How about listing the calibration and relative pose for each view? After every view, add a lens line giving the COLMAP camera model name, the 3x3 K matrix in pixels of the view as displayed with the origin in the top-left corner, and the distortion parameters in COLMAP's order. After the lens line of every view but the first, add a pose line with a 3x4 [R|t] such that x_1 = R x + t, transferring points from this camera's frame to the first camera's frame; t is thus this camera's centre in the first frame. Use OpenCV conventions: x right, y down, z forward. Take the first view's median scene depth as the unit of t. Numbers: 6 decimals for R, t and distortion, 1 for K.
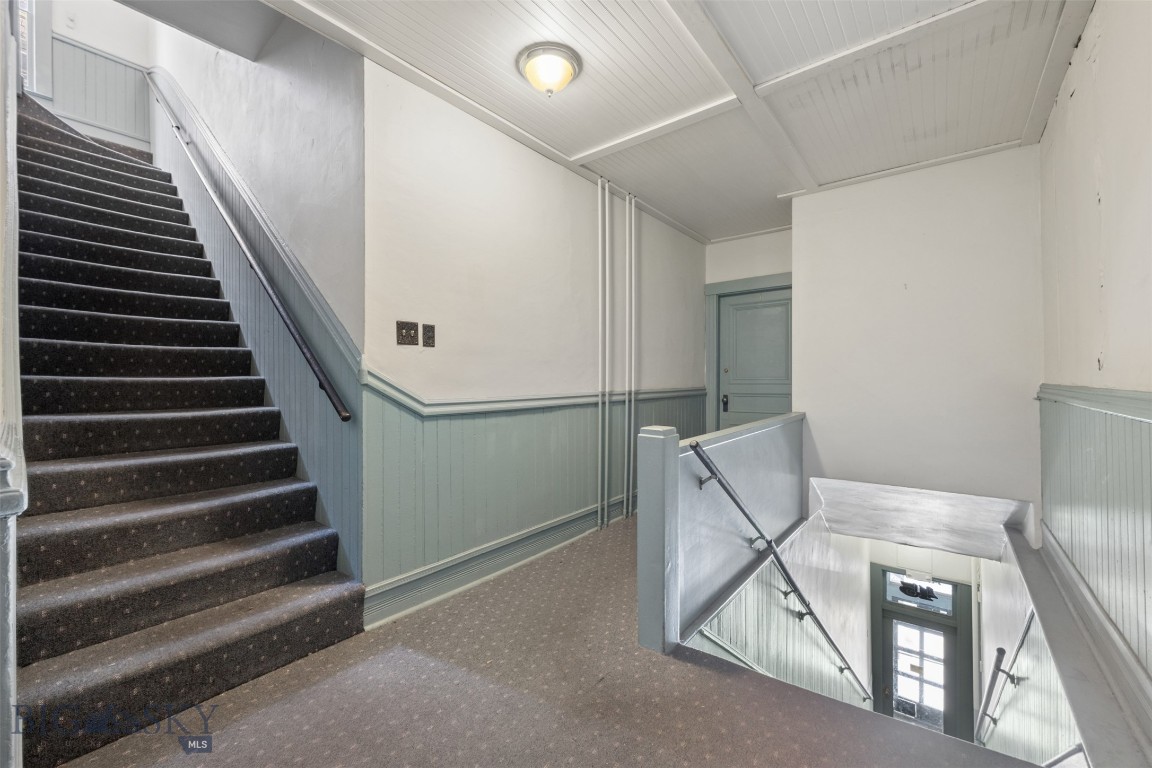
lens RADIAL K [[458.4, 0, 574.6], [0, 458.4, 379.9], [0, 0, 1]] dist [-0.002869, 0.000874]
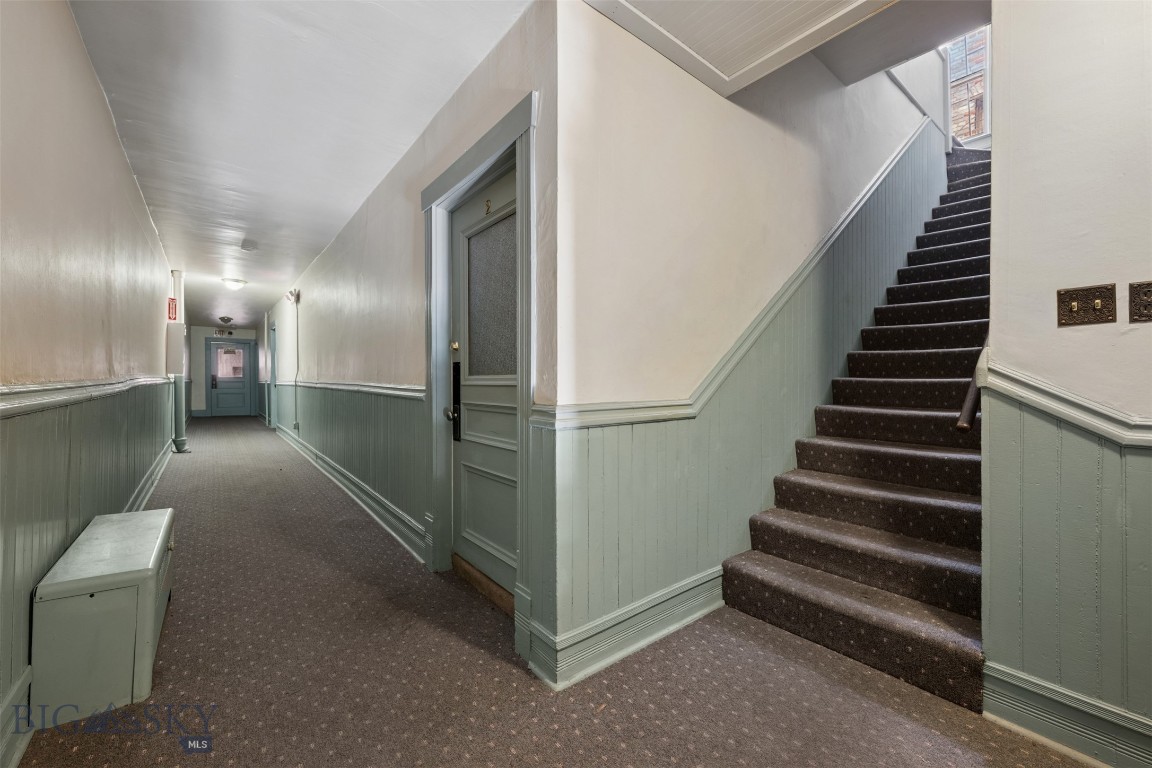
lens RADIAL K [[458.4, 0, 577.2], [0, 458.4, 380.1], [0, 0, 1]] dist [-0.002869, 0.000874]
pose [[-0.220326, 0.000649, -0.975426, 0.427610], [0.000490, 1.000000, 0.000555, -0.003063], [0.975426, -0.000355, -0.220326, 0.523940]]
